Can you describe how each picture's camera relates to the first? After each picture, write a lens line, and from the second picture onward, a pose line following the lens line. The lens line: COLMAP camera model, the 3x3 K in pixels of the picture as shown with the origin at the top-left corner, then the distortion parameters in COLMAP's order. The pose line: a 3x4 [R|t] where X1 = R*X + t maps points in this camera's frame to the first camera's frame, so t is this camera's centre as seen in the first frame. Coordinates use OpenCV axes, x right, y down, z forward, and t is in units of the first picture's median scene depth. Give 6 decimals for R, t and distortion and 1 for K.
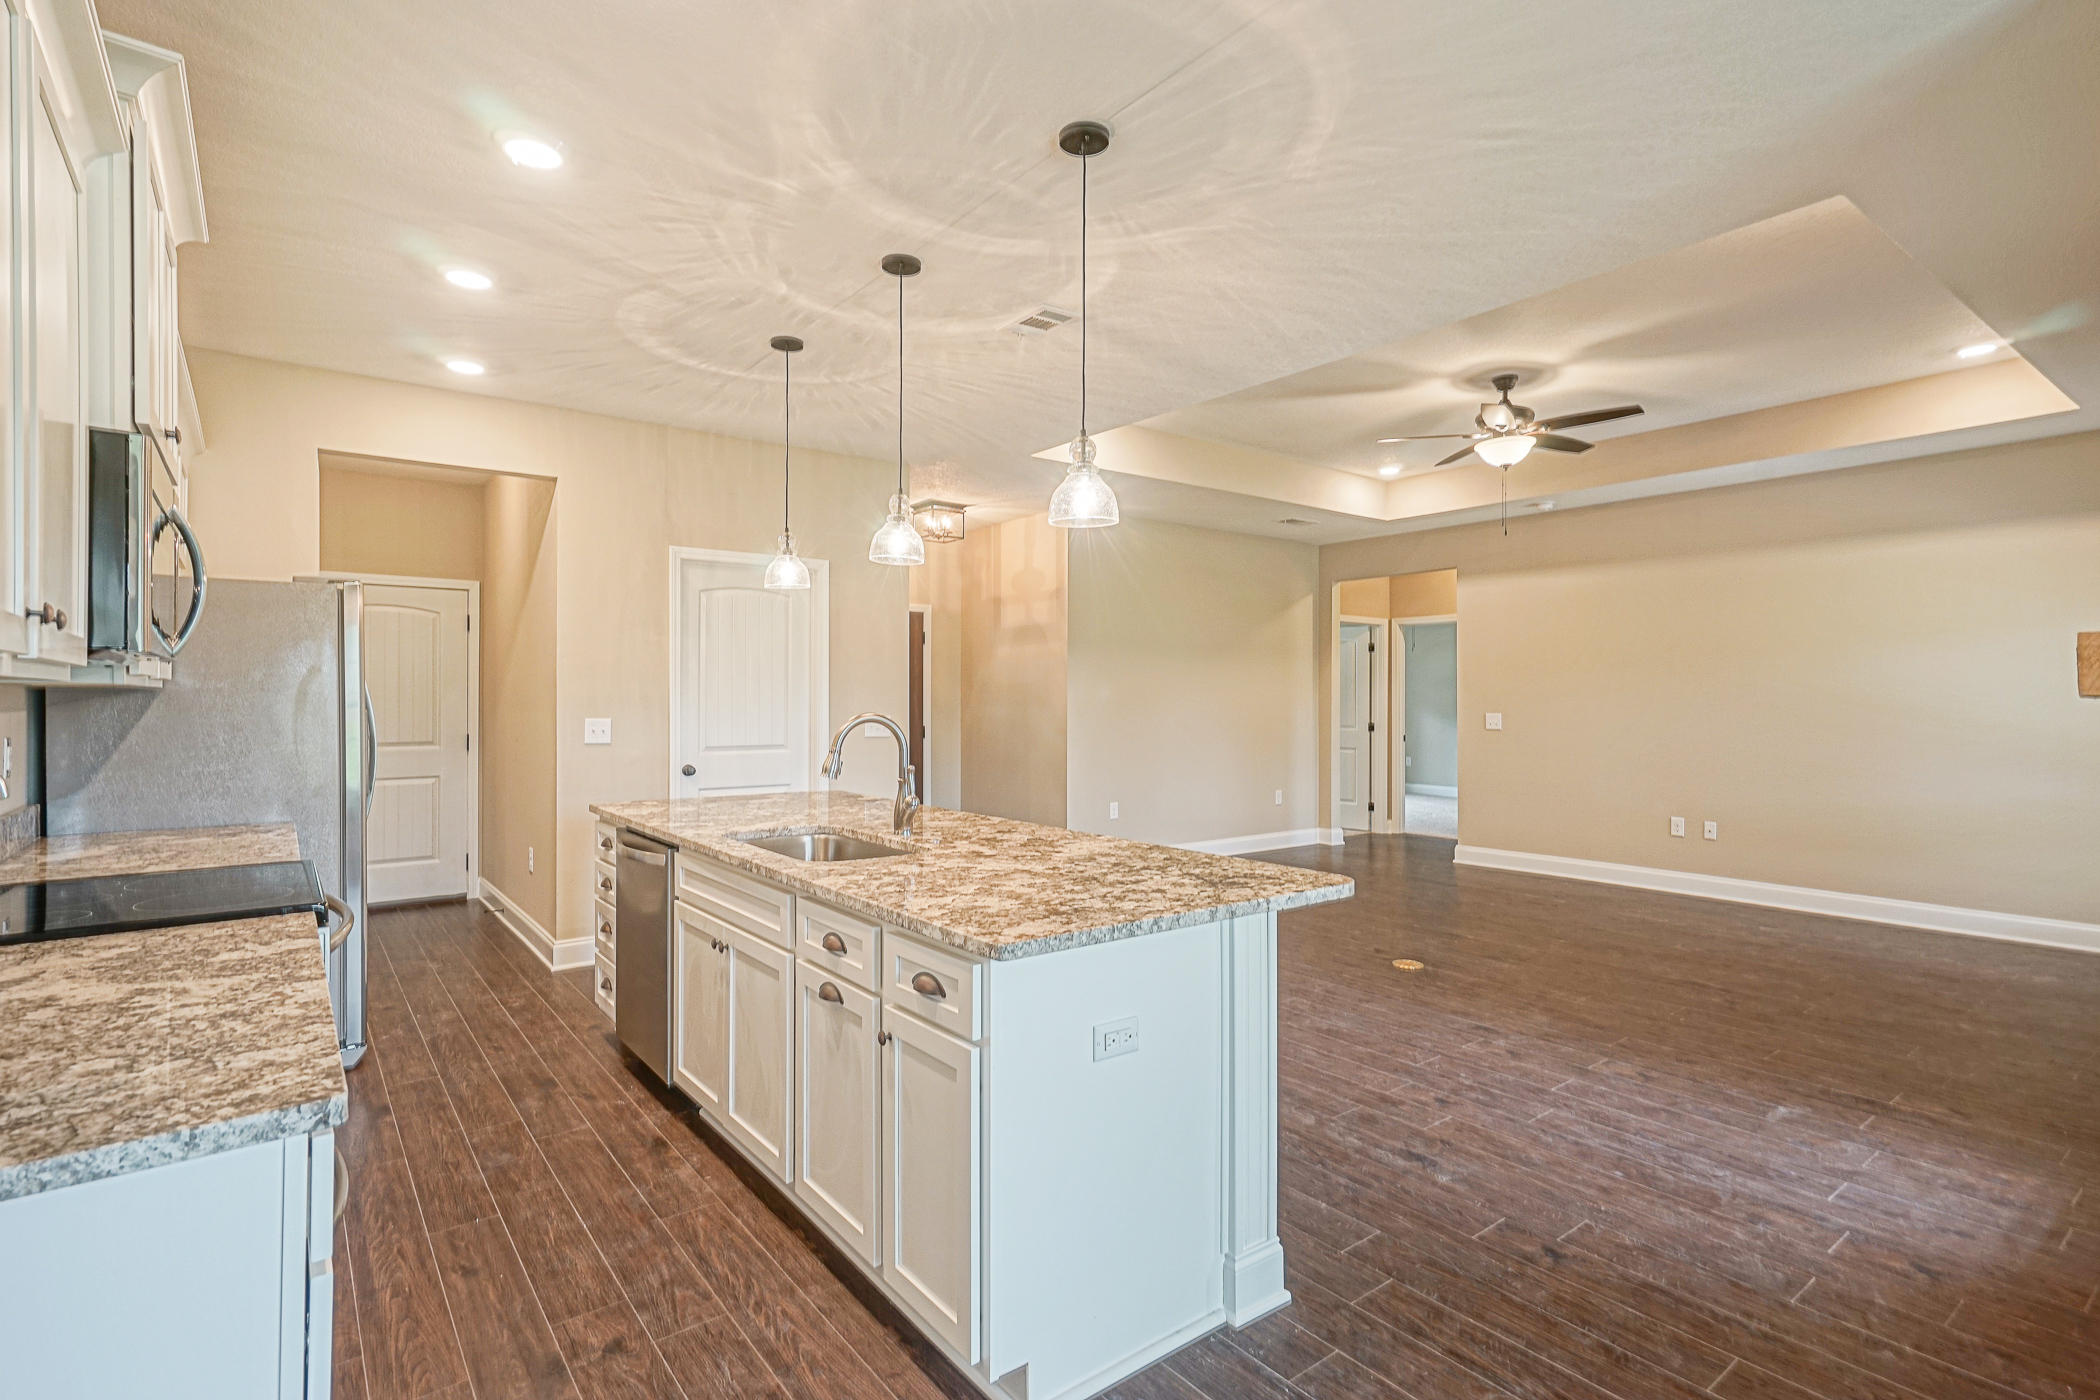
lens RADIAL K [[1013.8, 0, 1044.4], [0, 1013.8, 694.6], [0, 0, 1]] dist [0.005590, 0.011256]
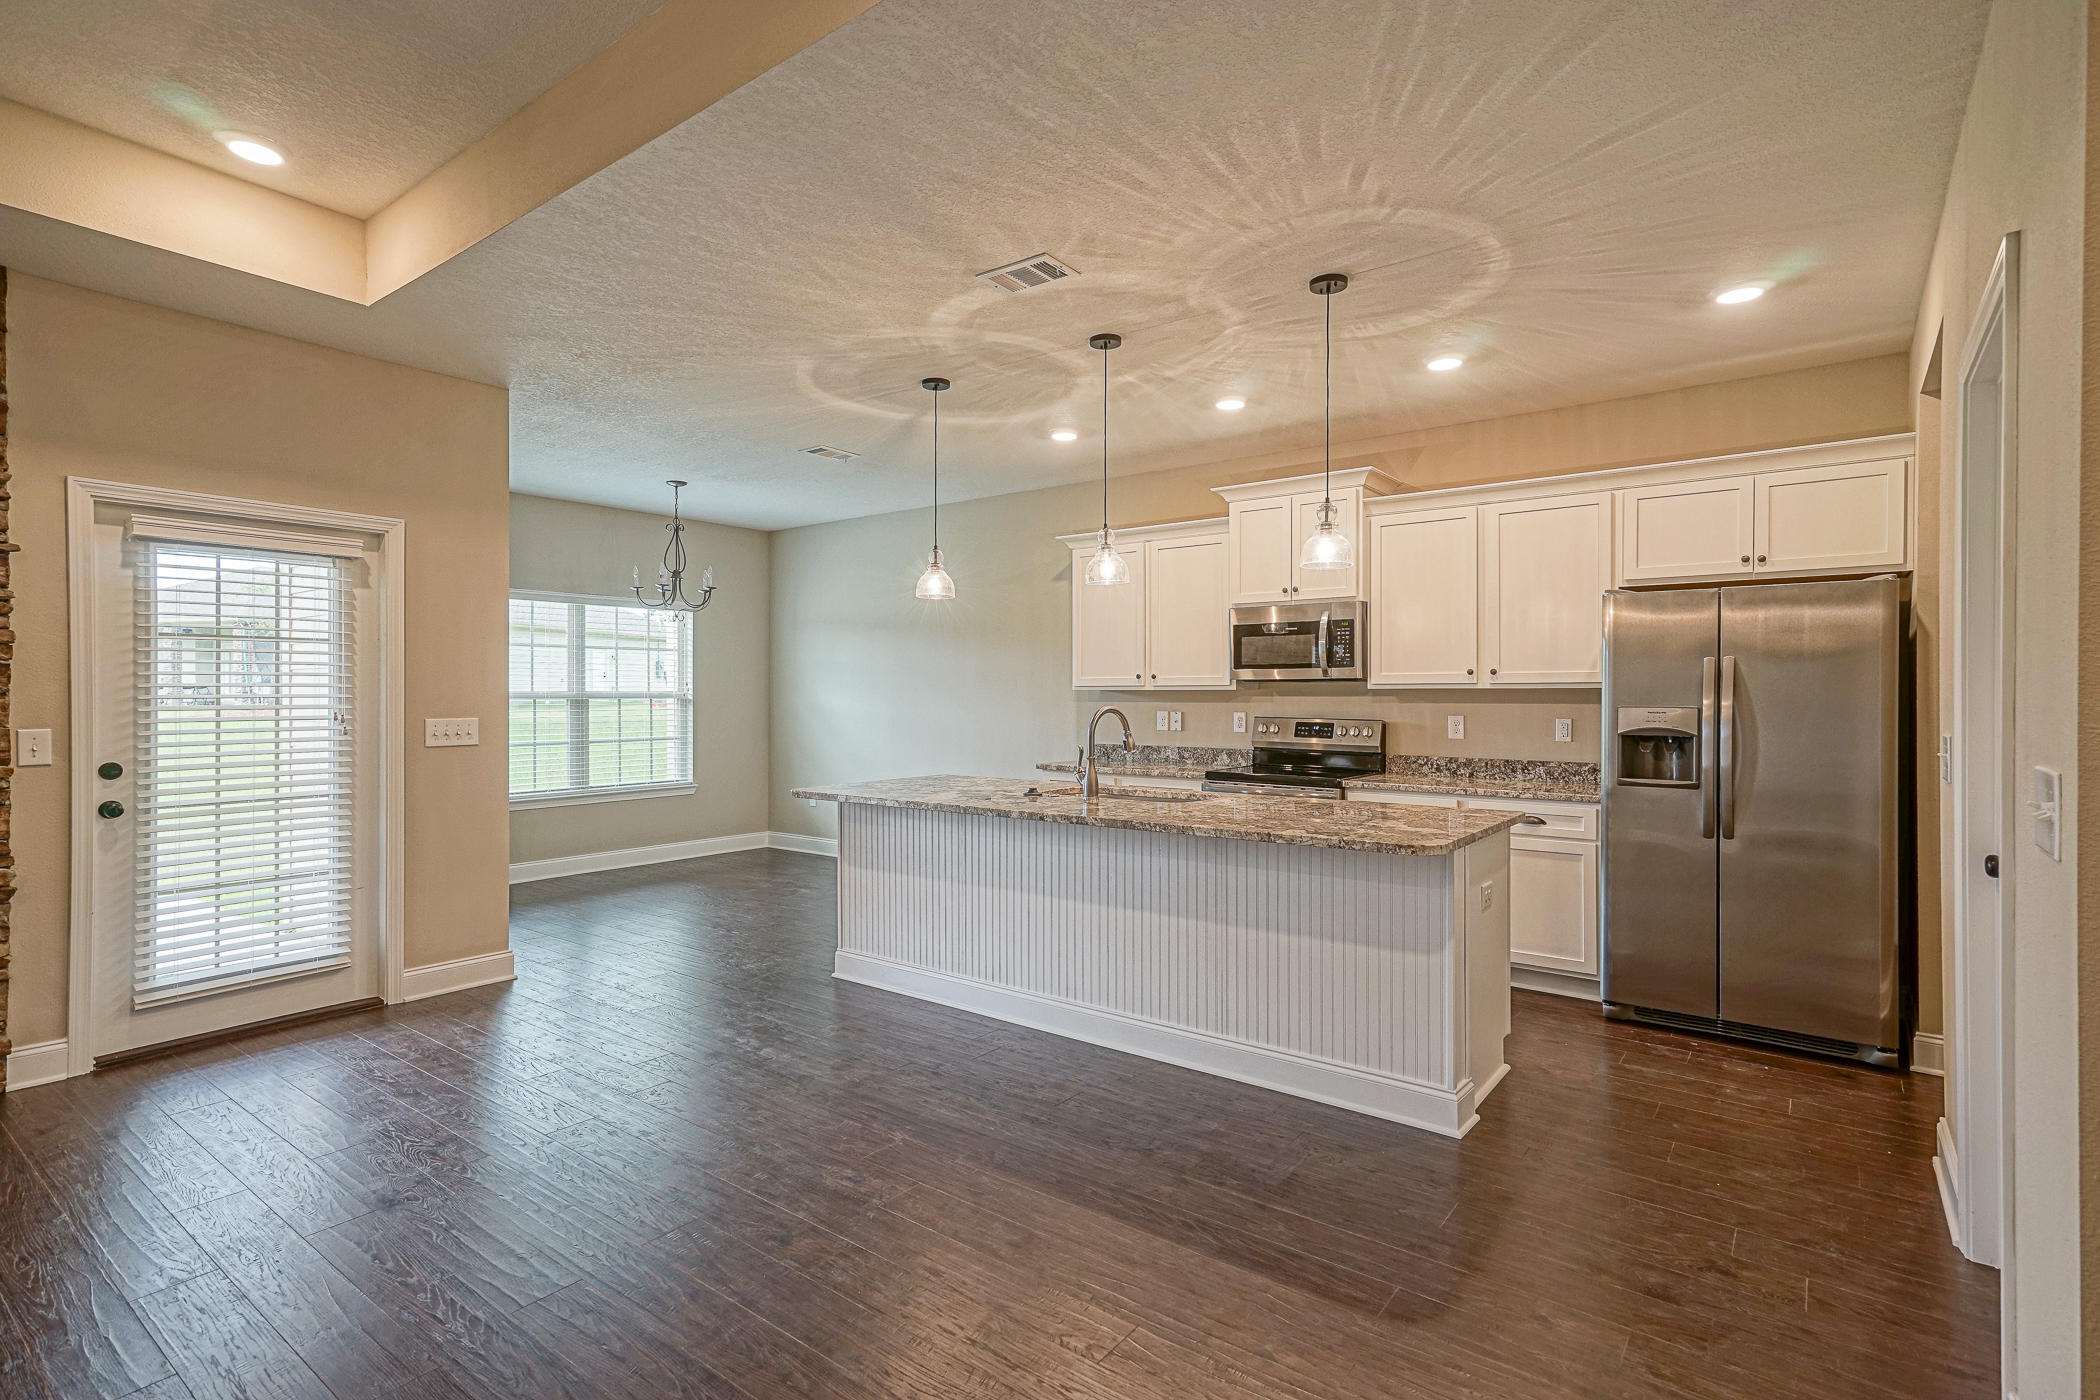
lens RADIAL K [[1013.8, 0, 1054.0], [0, 1013.8, 694.4], [0, 0, 1]] dist [0.005590, 0.011256]
pose [[-0.964138, -0.001006, -0.265399, 0.205718], [-0.000265, 0.999996, -0.002829, 0.005227], [0.265401, -0.002657, -0.964135, 1.825174]]
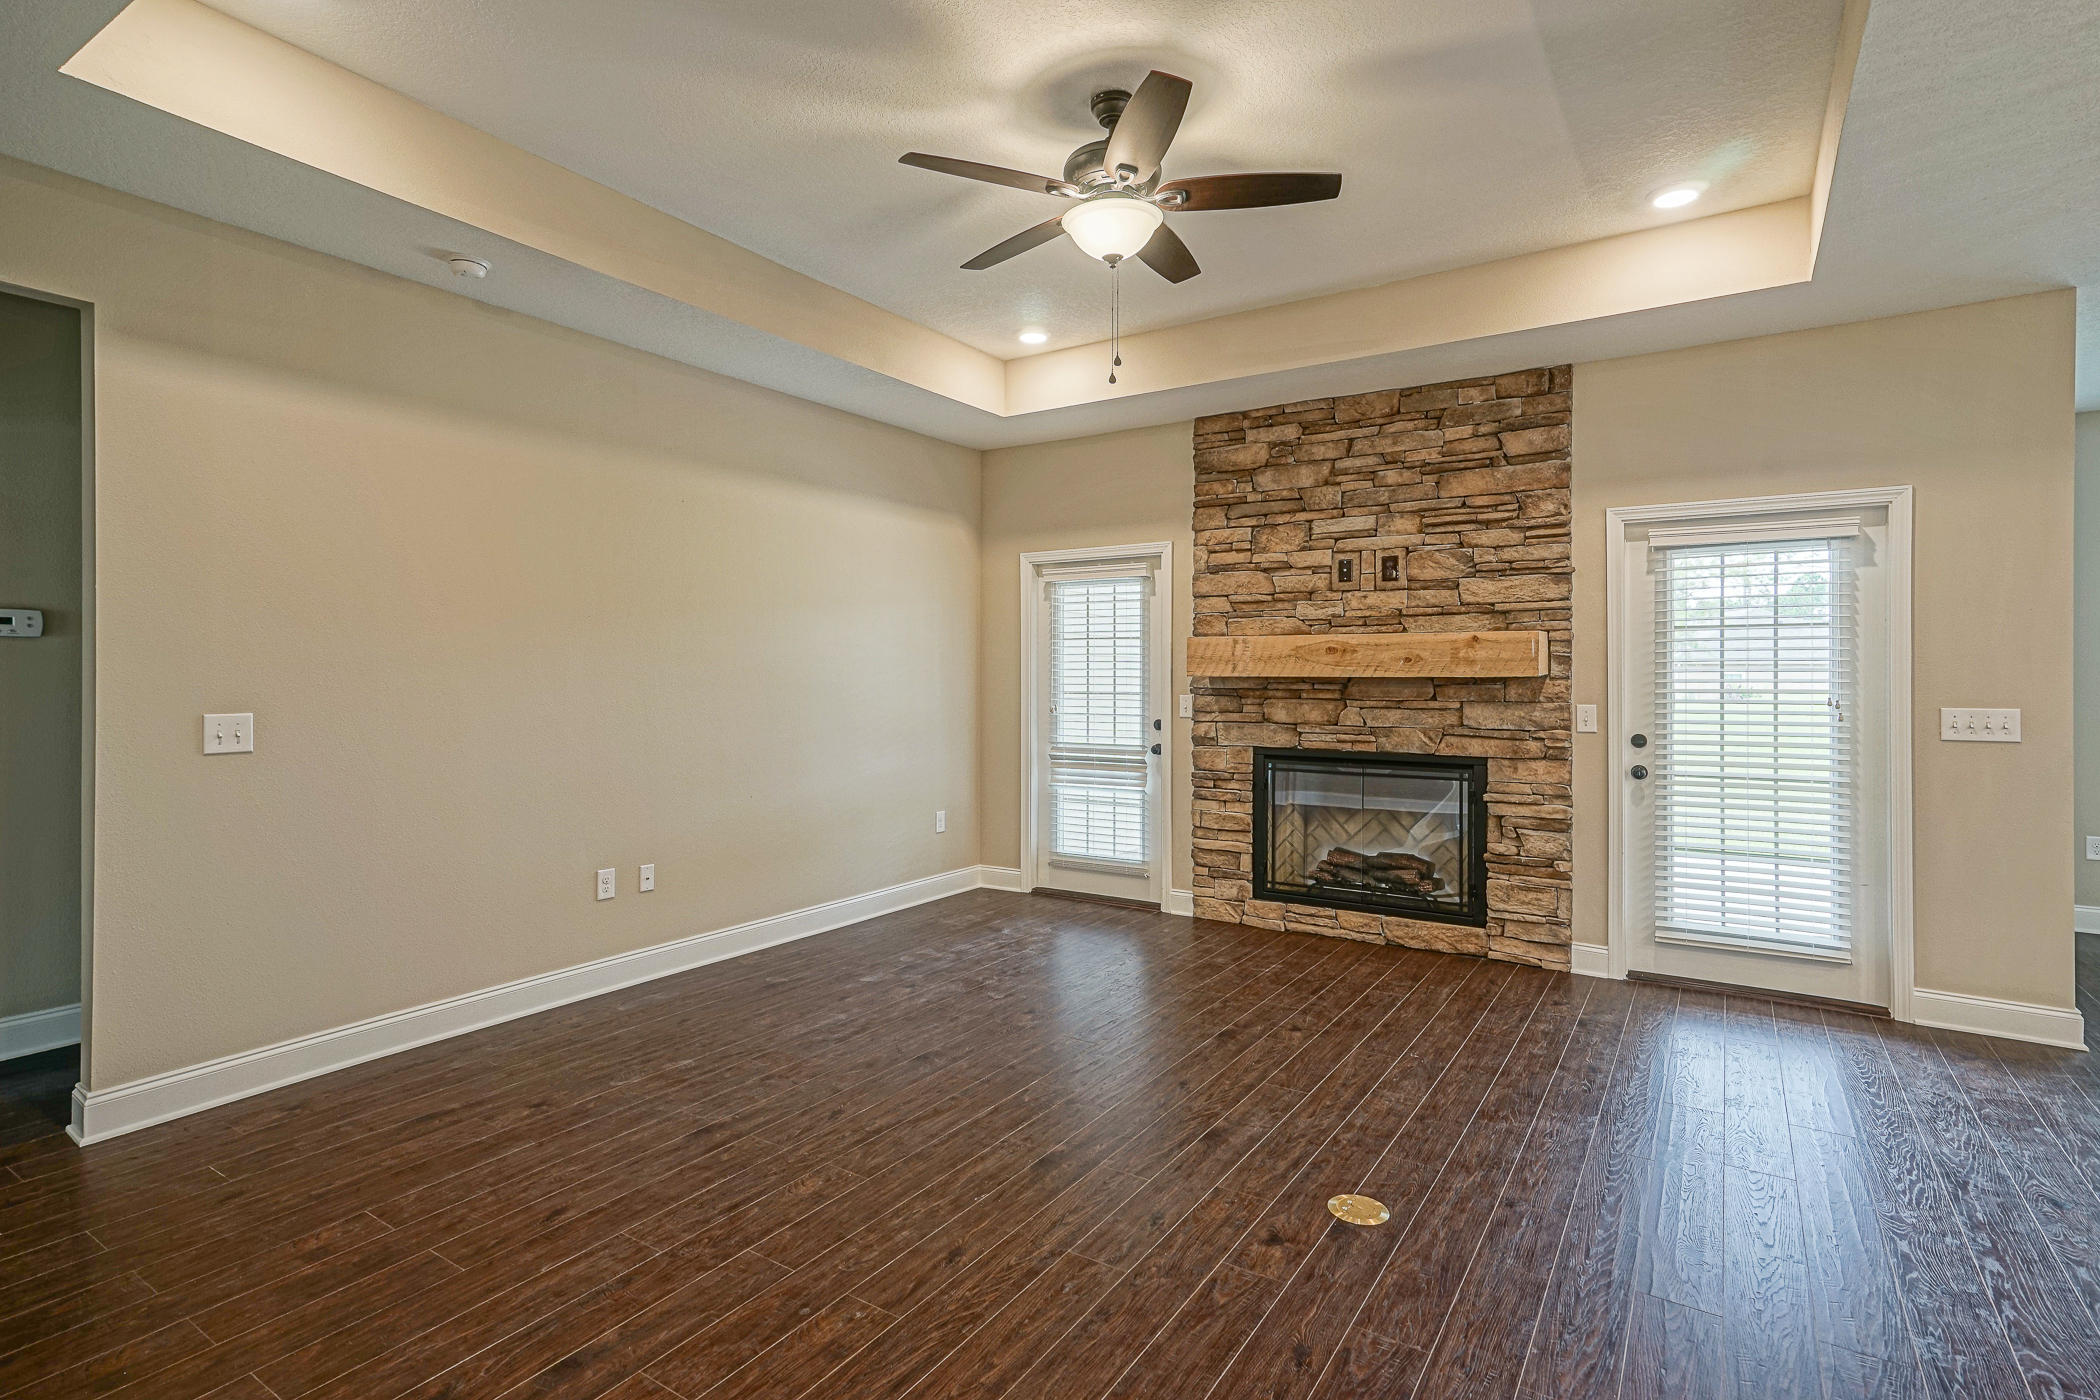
lens RADIAL K [[1013.8, 0, 1024.5], [0, 1013.8, 673.3], [0, 0, 1]] dist [0.005590, 0.011256]
pose [[-0.324016, 0.000229, 0.946052, -0.075417], [-0.006511, 0.999976, -0.002472, 0.004088], [-0.946029, -0.006961, -0.324006, 1.714404]]
